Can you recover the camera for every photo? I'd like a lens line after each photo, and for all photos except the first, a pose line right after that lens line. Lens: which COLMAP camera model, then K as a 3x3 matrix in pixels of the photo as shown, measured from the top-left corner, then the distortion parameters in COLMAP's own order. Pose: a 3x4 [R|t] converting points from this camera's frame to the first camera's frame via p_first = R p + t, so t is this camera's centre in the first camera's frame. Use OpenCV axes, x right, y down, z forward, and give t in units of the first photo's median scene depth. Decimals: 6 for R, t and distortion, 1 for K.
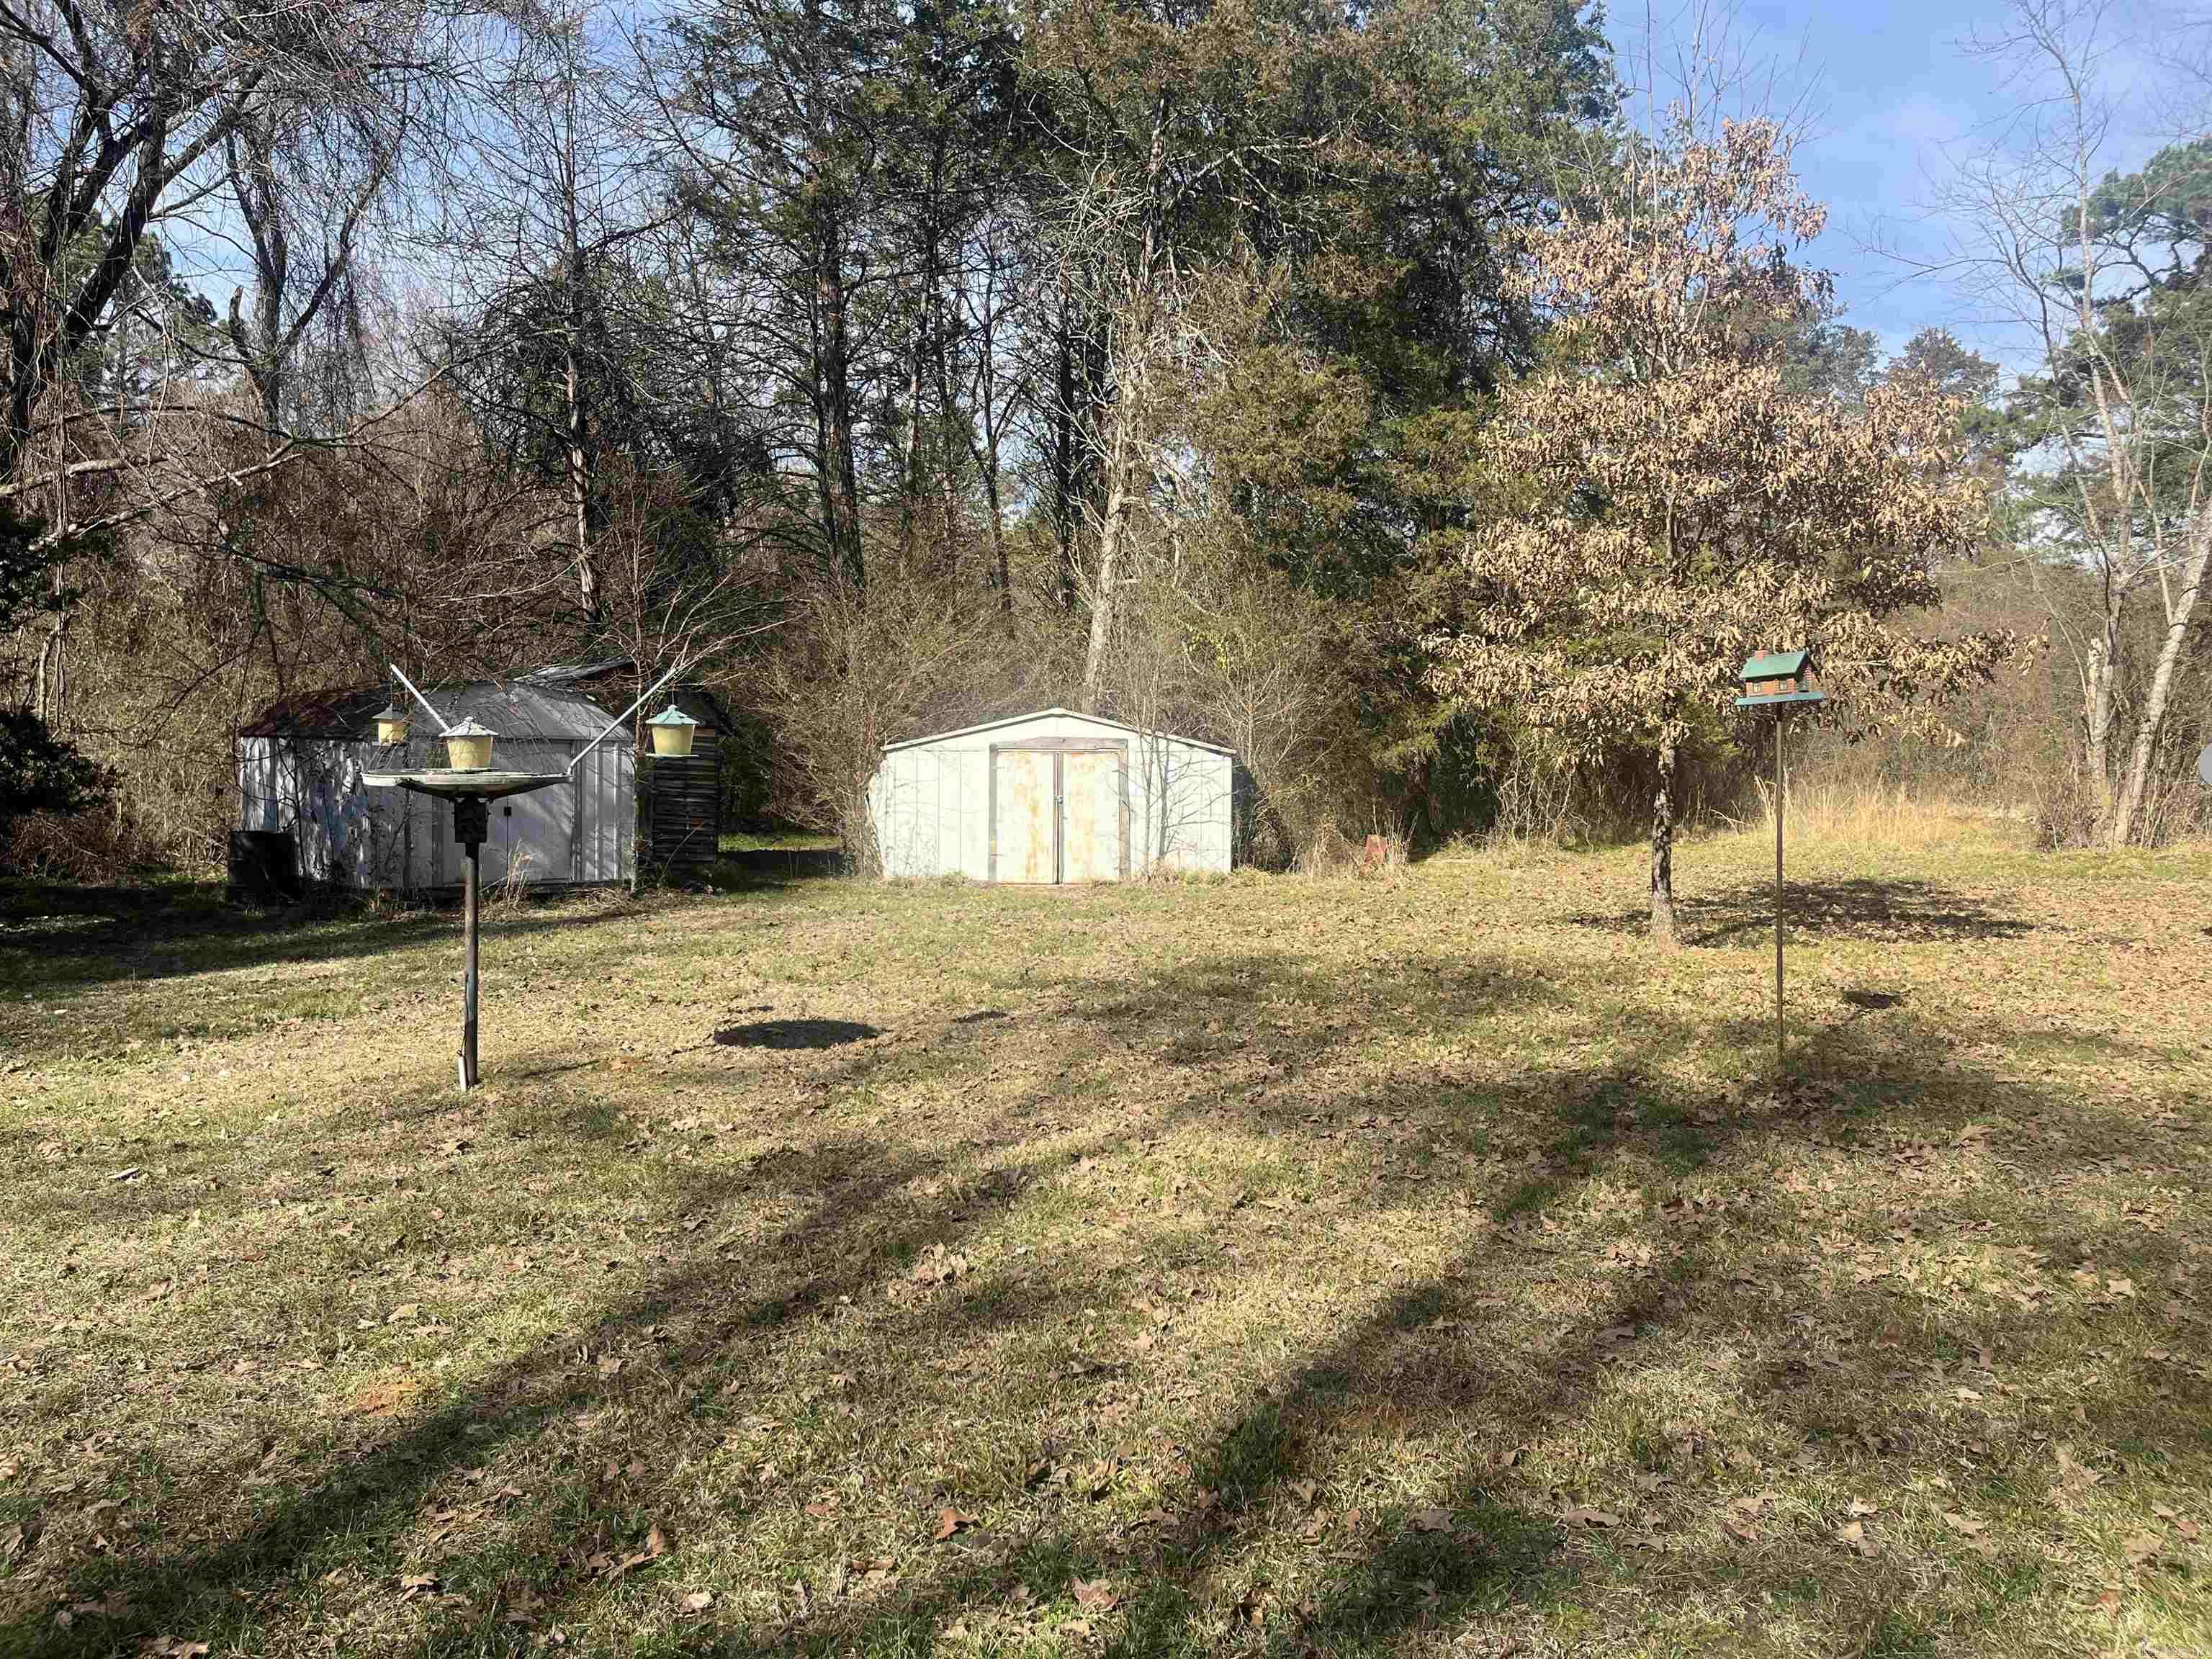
lens RADIAL K [[1690.5, 0, 1108.6], [0, 1690.5, 847.6], [0, 0, 1]] dist [0.069707, -0.080450]
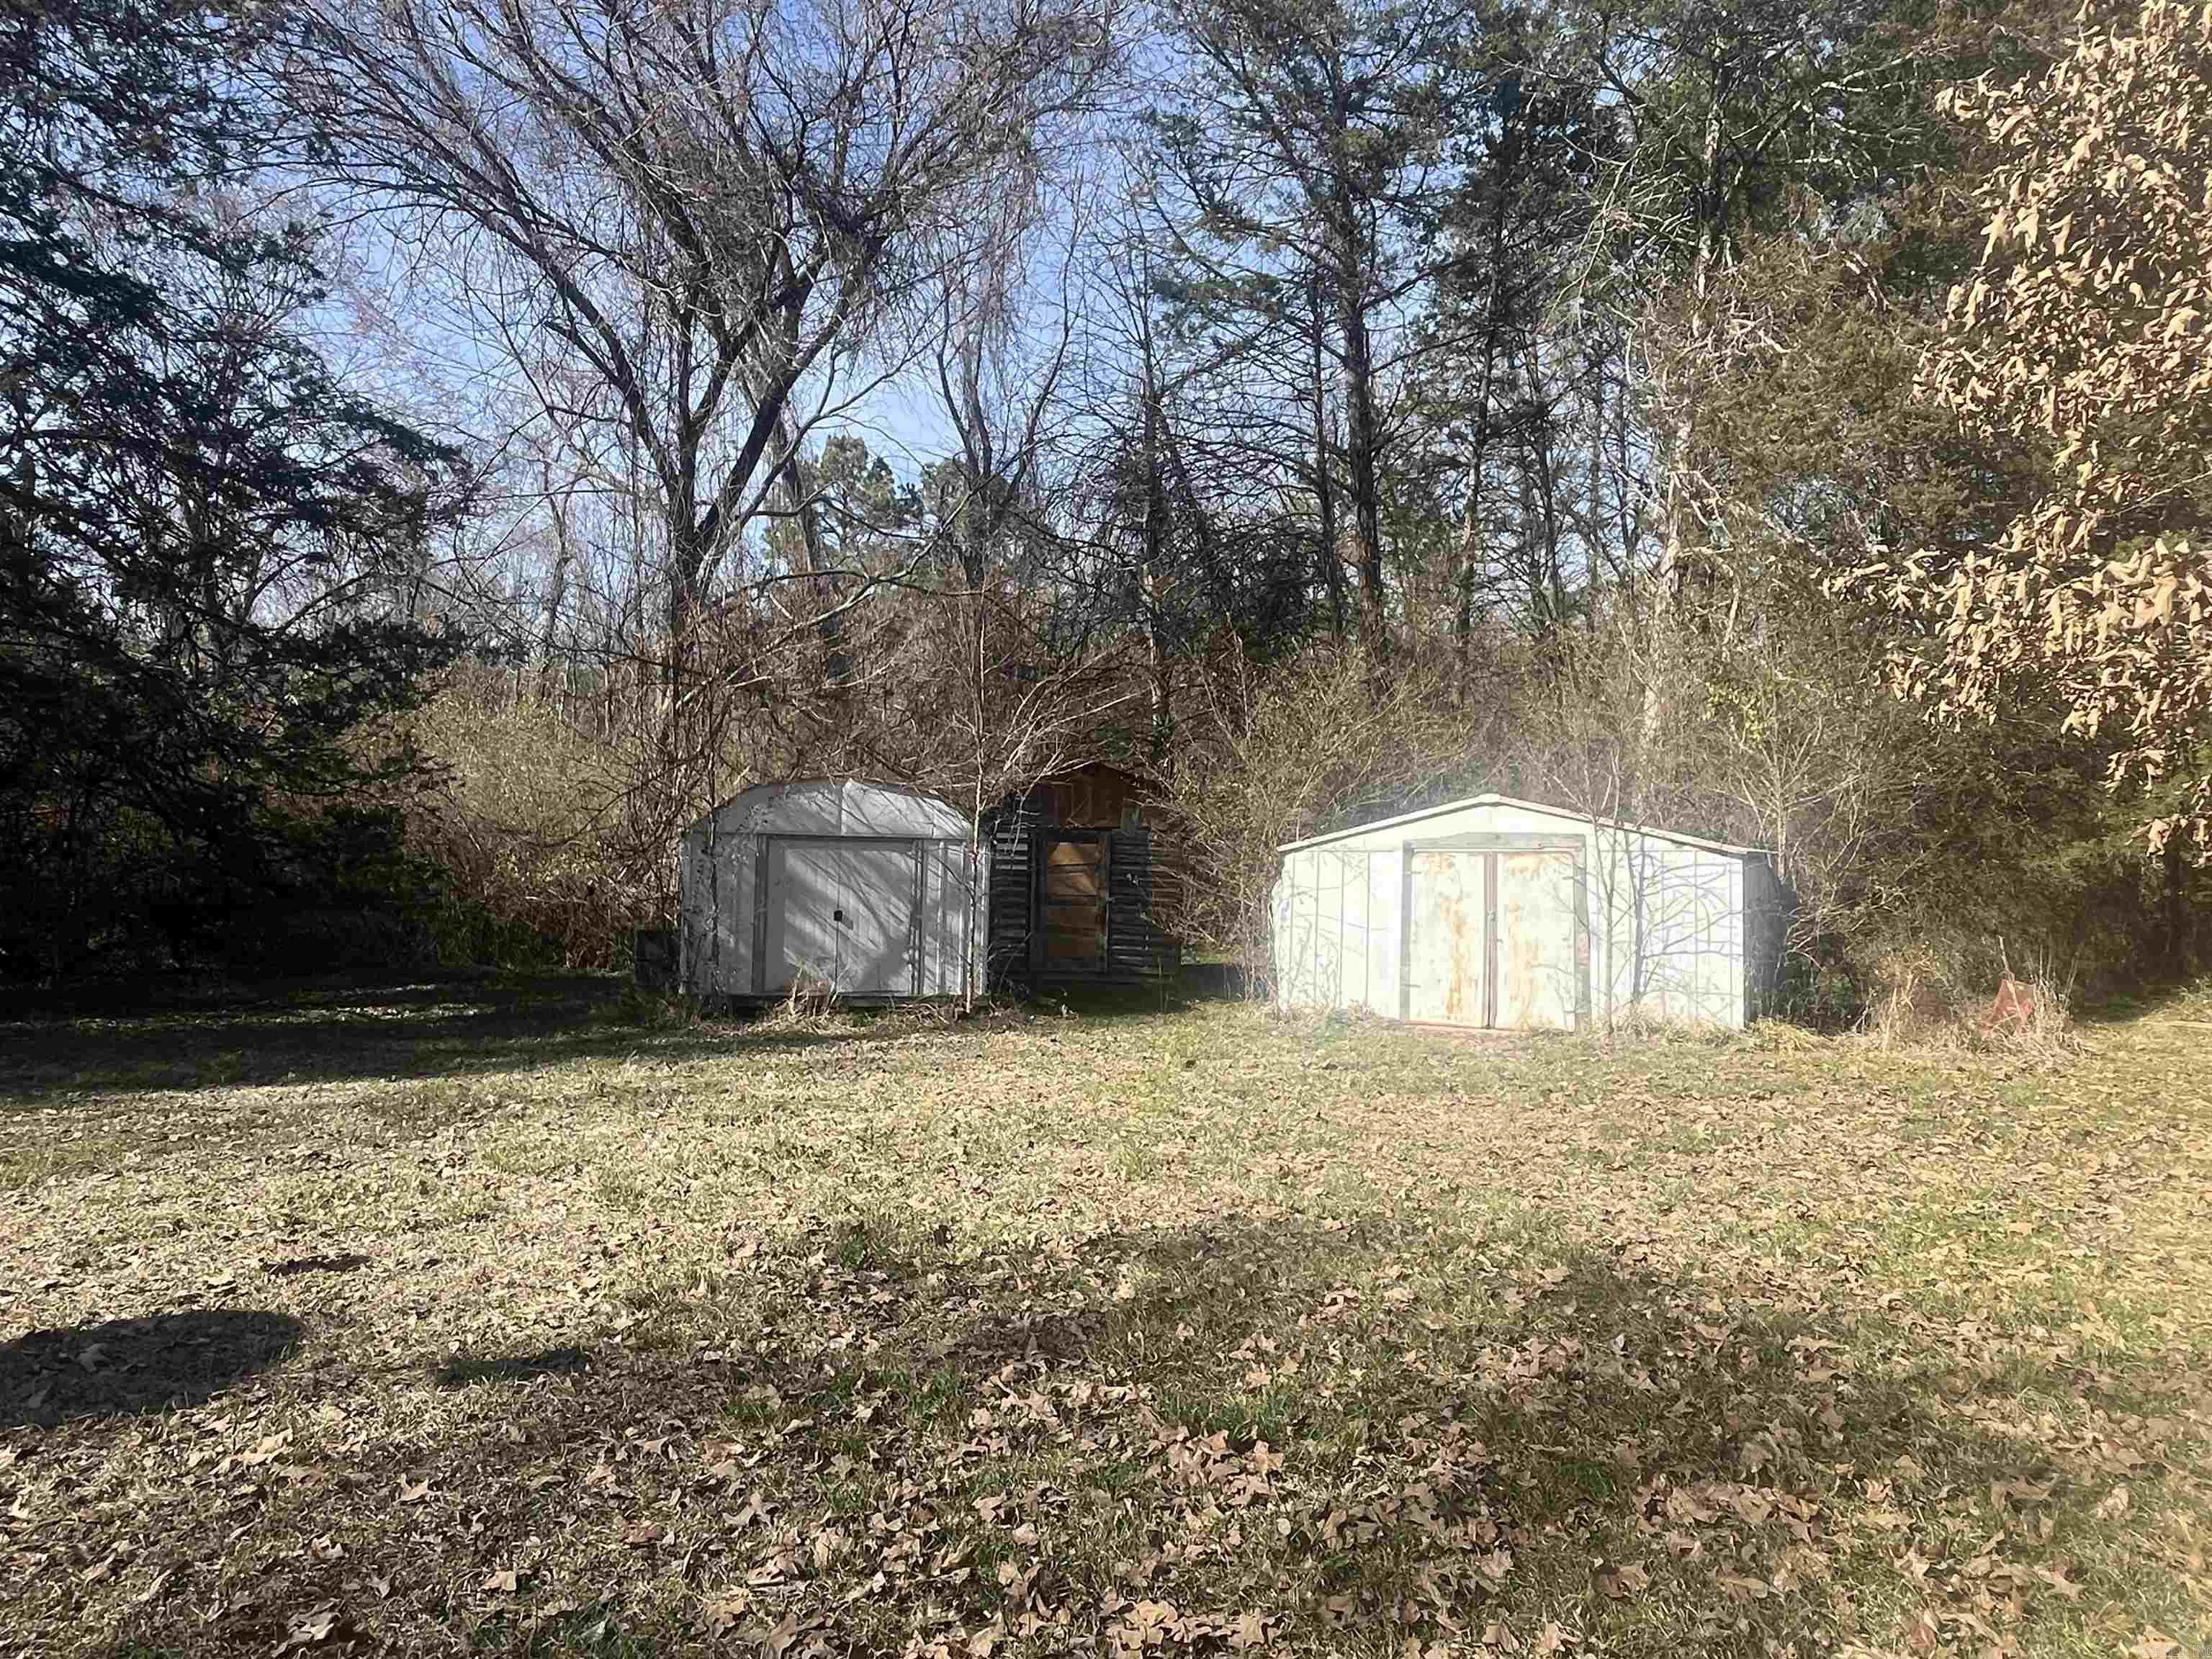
lens RADIAL K [[1366.5, 0, 1098.8], [0, 1366.5, 826.8], [0, 0, 1]] dist [-0.020503, -0.000402]
pose [[0.850009, -0.011398, -0.526645, 0.140950], [-0.034879, 0.996354, -0.077858, -0.014420], [0.525613, 0.084549, 0.846512, 0.394759]]
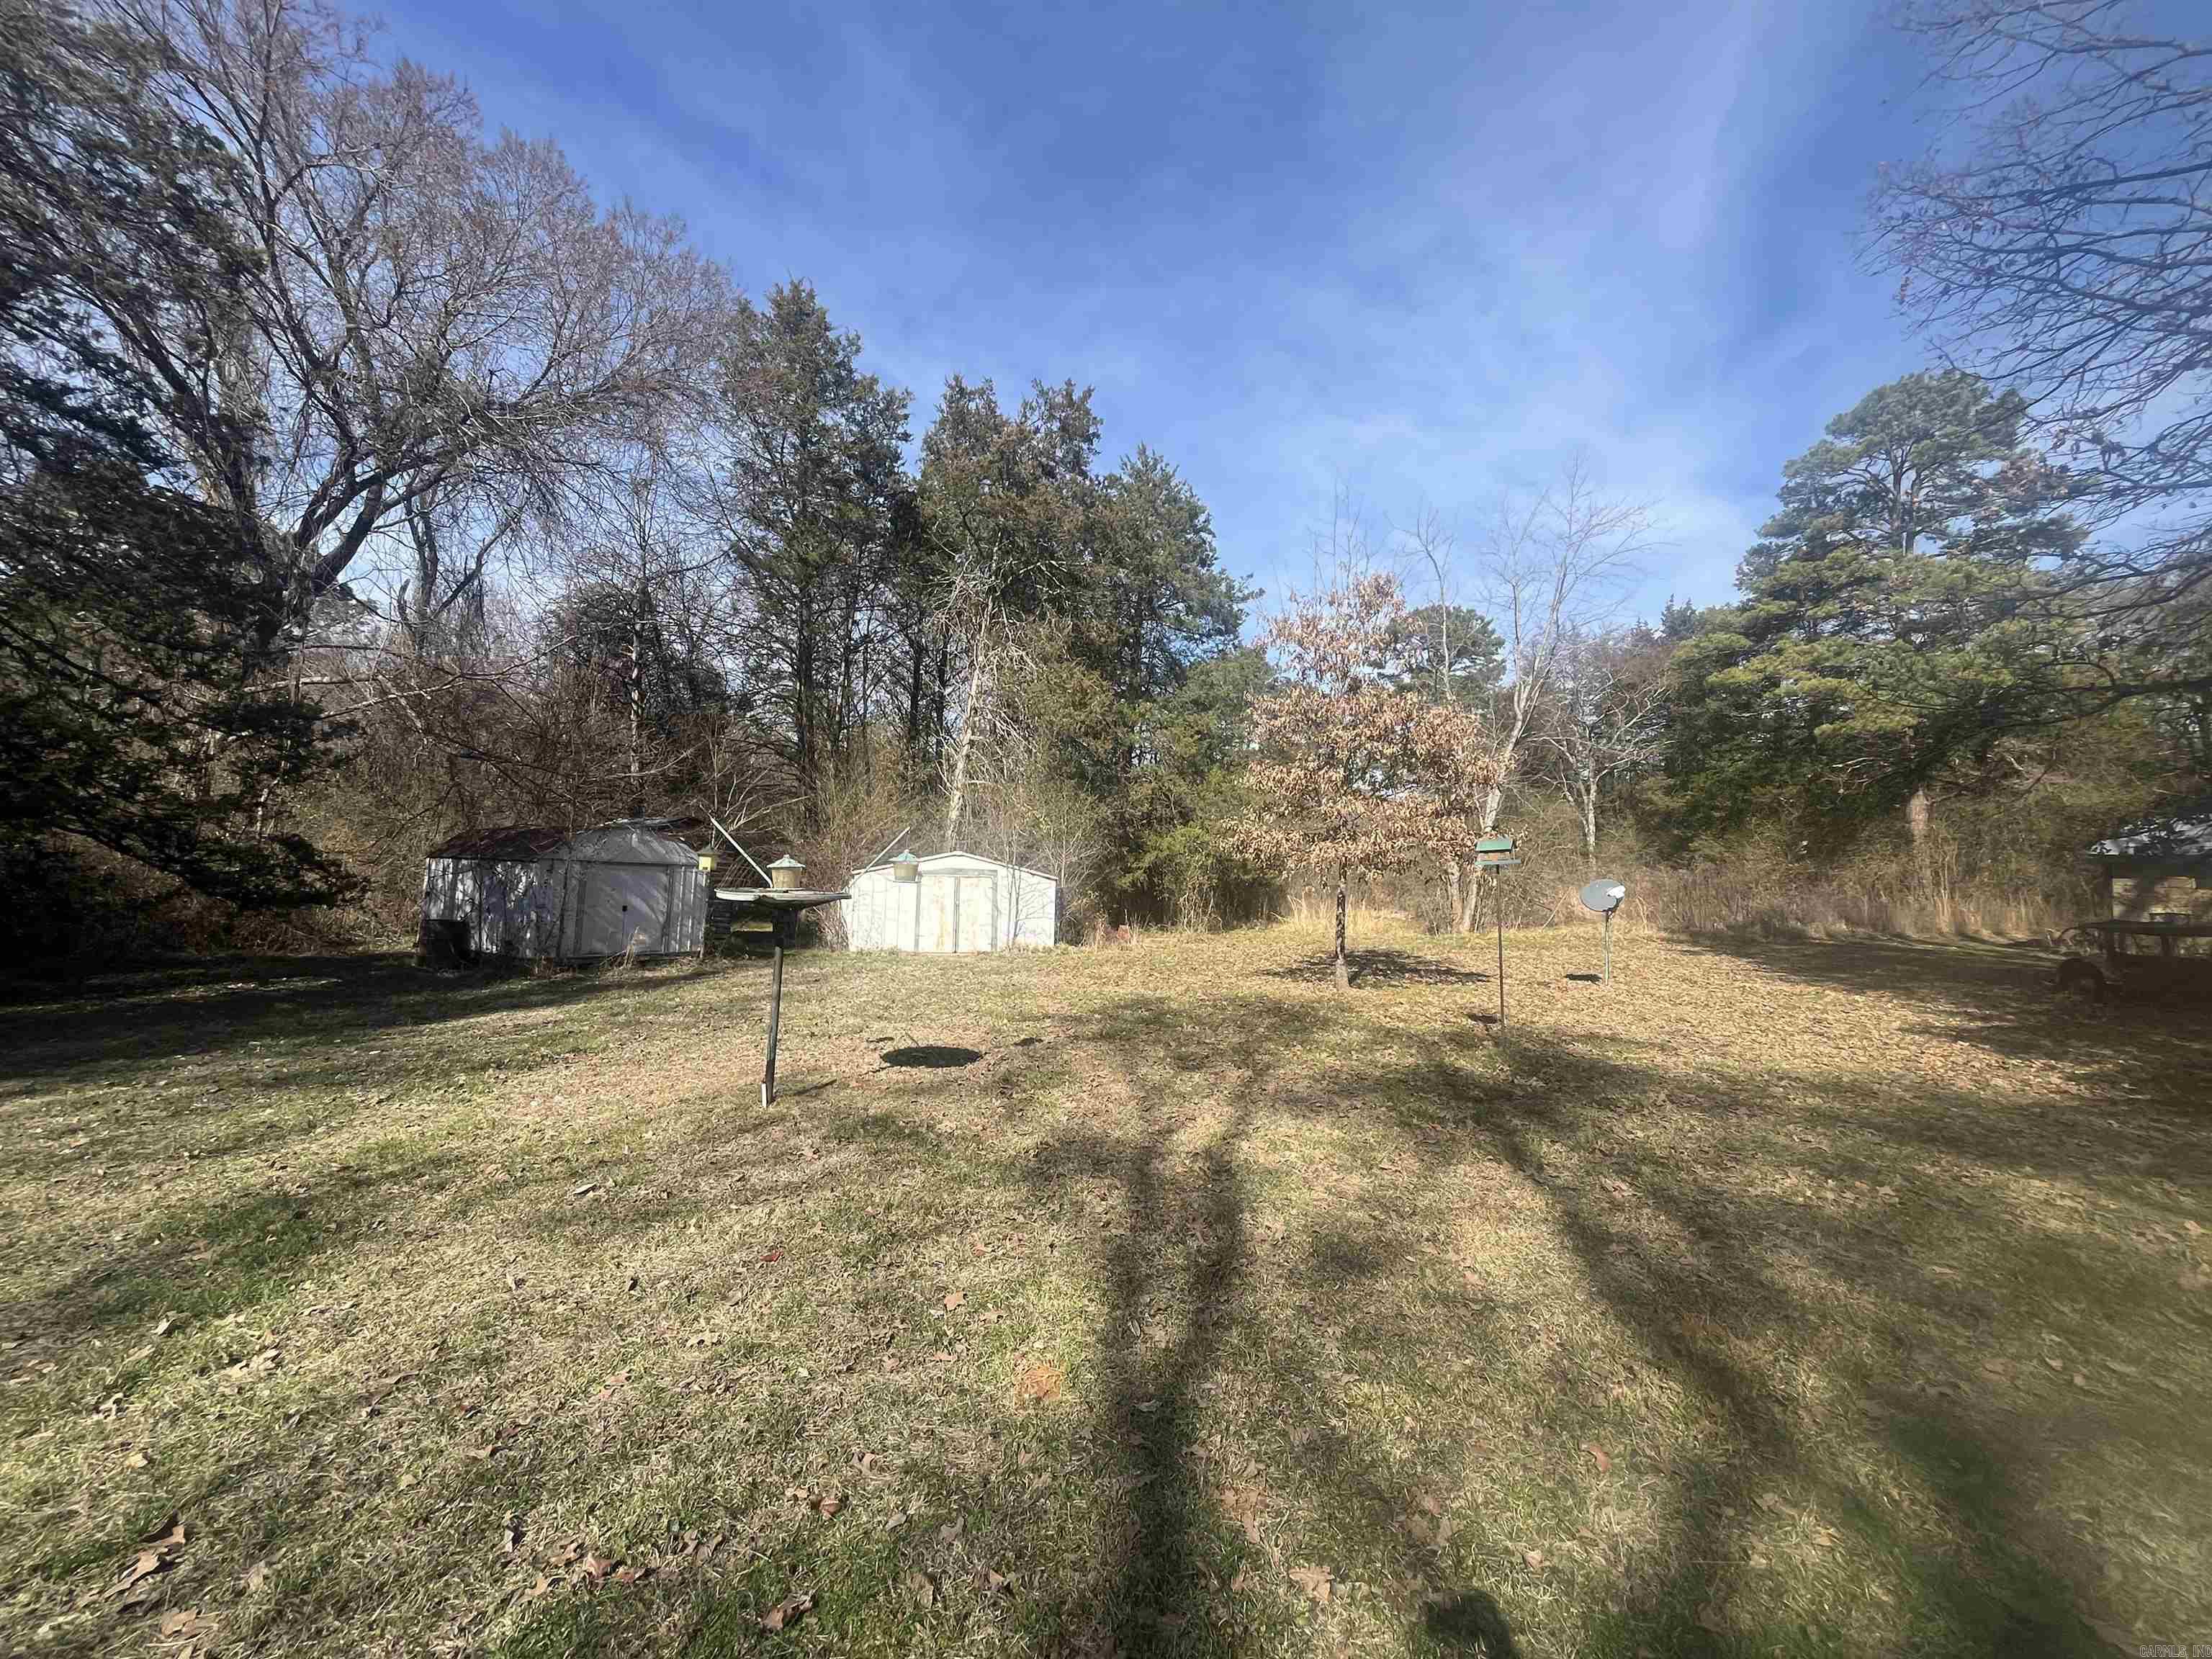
lens RADIAL K [[903.6, 0, 1106.2], [0, 903.6, 808.3], [0, 0, 1]] dist [-0.002784, -0.000093]
pose [[0.966161, 0.038897, 0.254990, -0.122056], [-0.005349, 0.991373, -0.130963, -0.005302], [-0.257884, 0.125167, 0.958034, 0.058190]]
